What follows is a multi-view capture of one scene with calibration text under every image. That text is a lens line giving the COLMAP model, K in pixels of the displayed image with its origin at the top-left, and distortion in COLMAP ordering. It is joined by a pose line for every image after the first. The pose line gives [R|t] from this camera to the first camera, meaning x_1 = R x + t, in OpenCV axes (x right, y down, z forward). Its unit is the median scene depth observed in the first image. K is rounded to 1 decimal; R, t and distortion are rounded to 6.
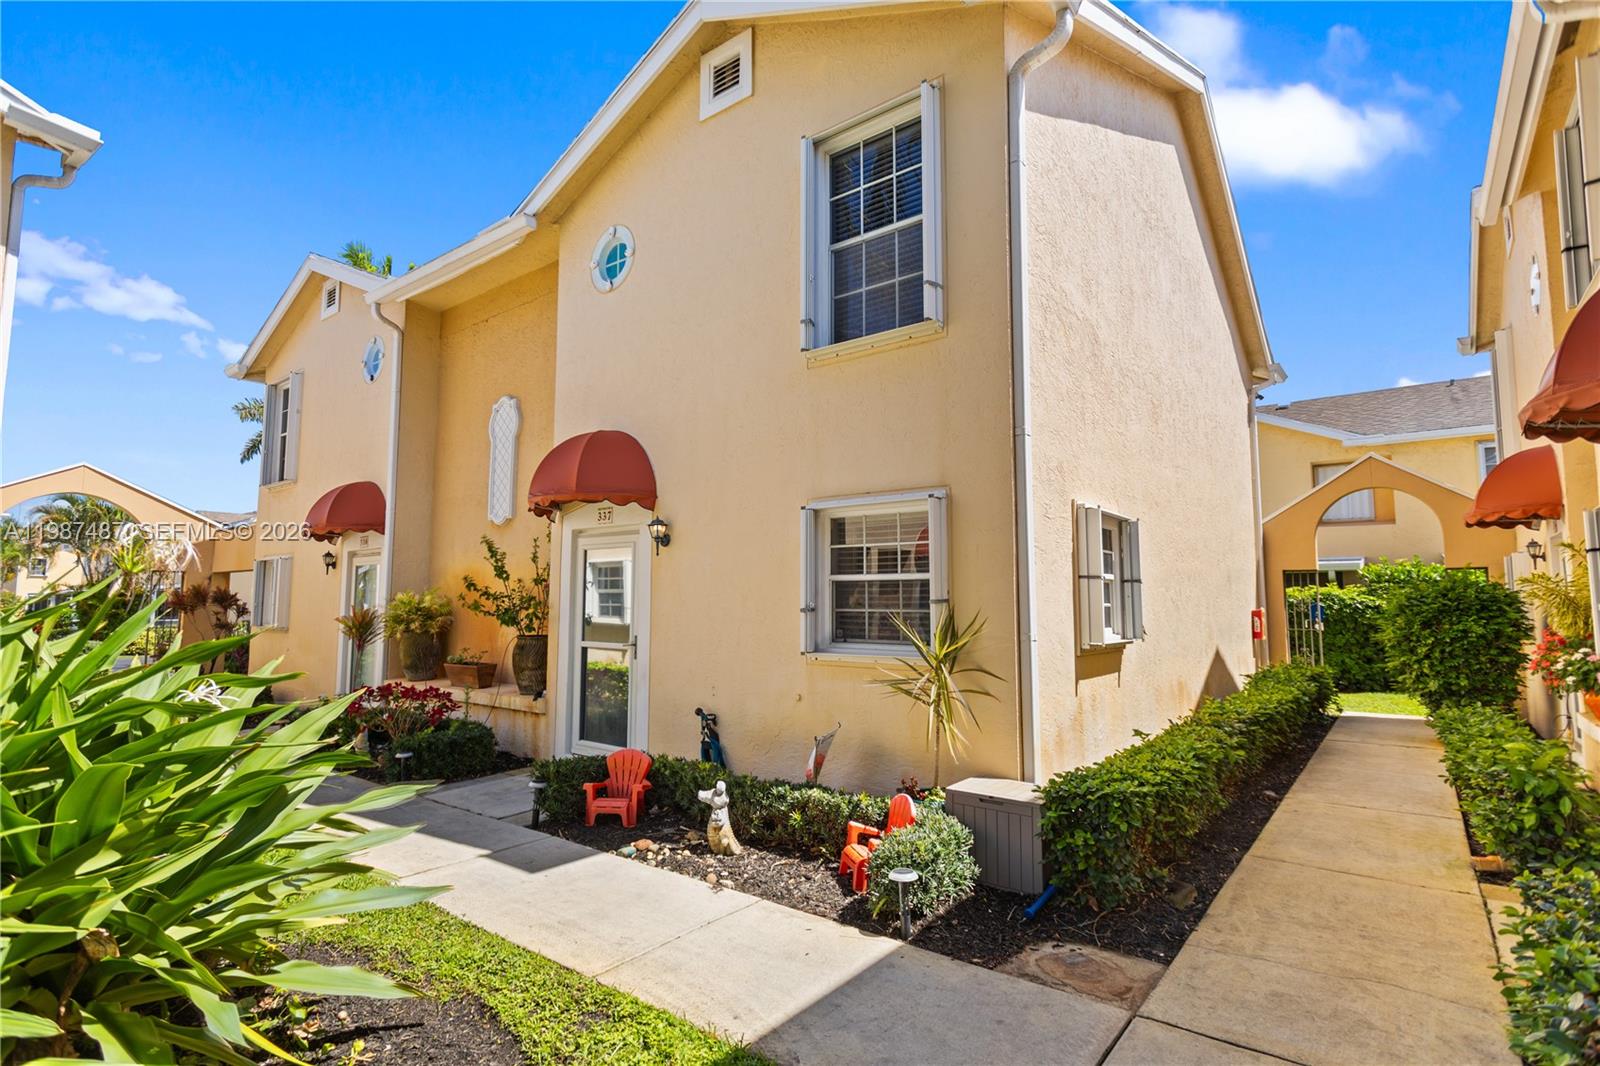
lens RADIAL K [[791.9, 0, 800.0], [0, 791.9, 533.0], [0, 0, 1]] dist [0.001732, 0.000093]
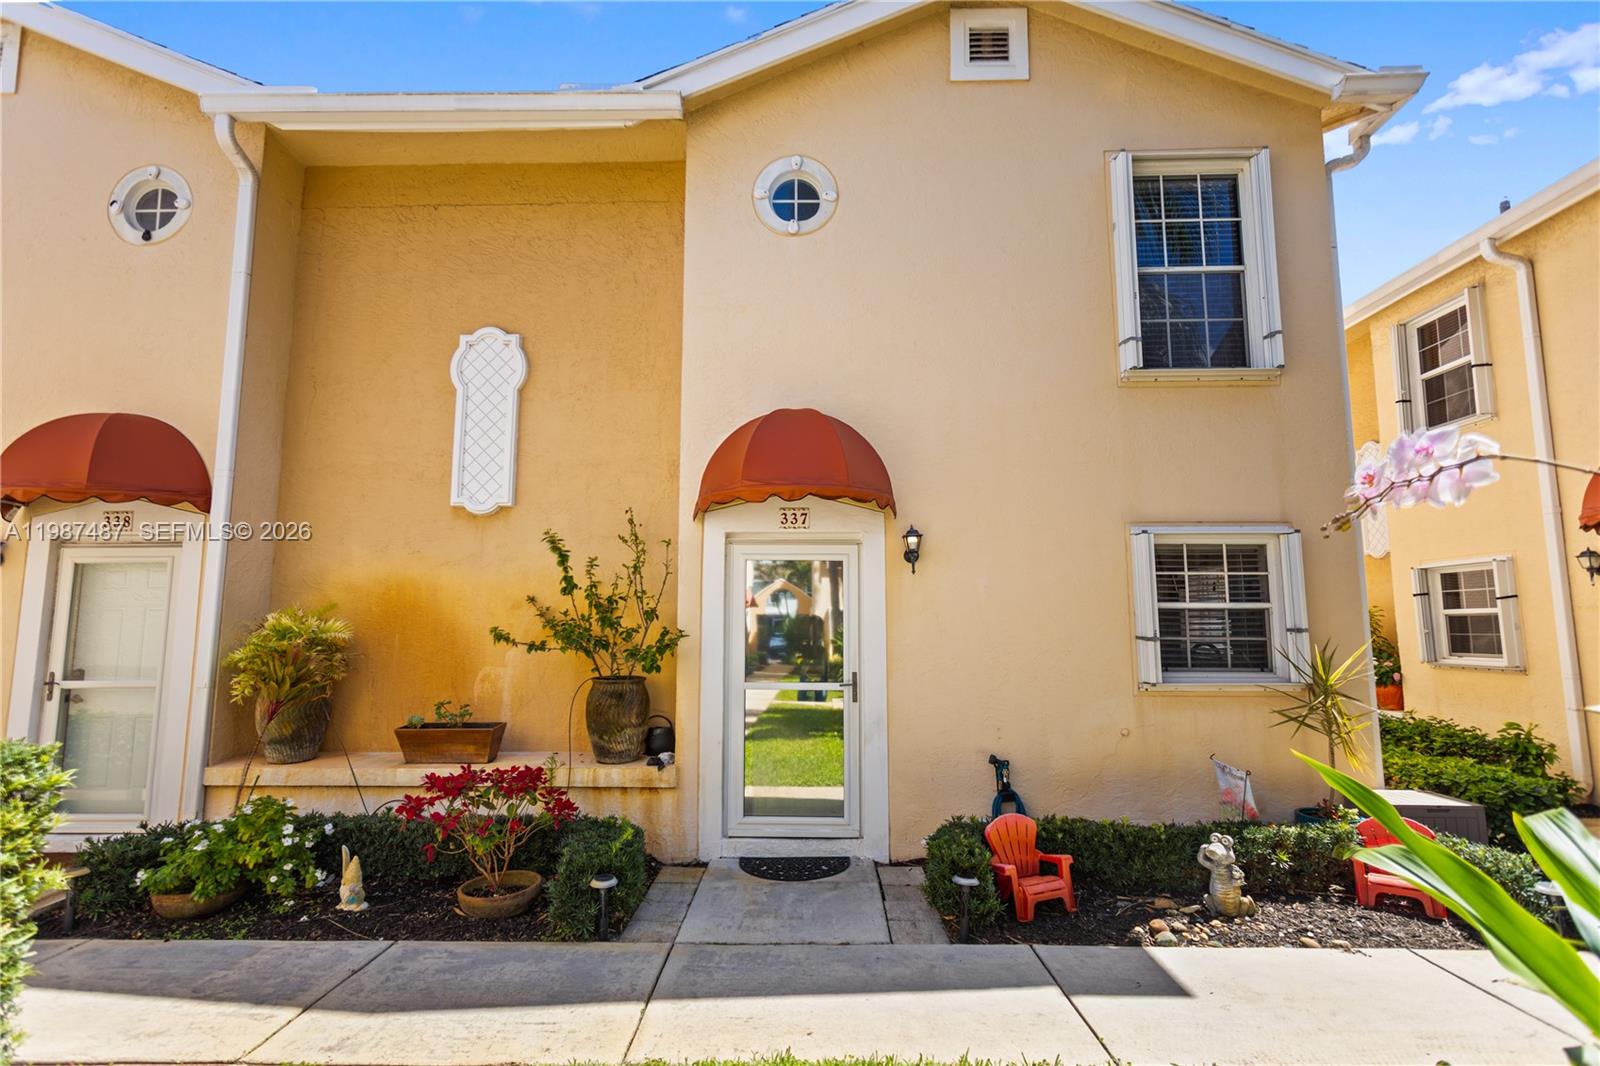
lens RADIAL K [[747.6, 0, 796.6], [0, 747.6, 547.9], [0, 0, 1]] dist [0.000839, 0.000082]
pose [[0.800420, 0.070161, 0.595320, -0.781693], [-0.052745, 0.997518, -0.046645, 0.048154], [-0.597115, 0.005935, 0.802134, 0.480088]]
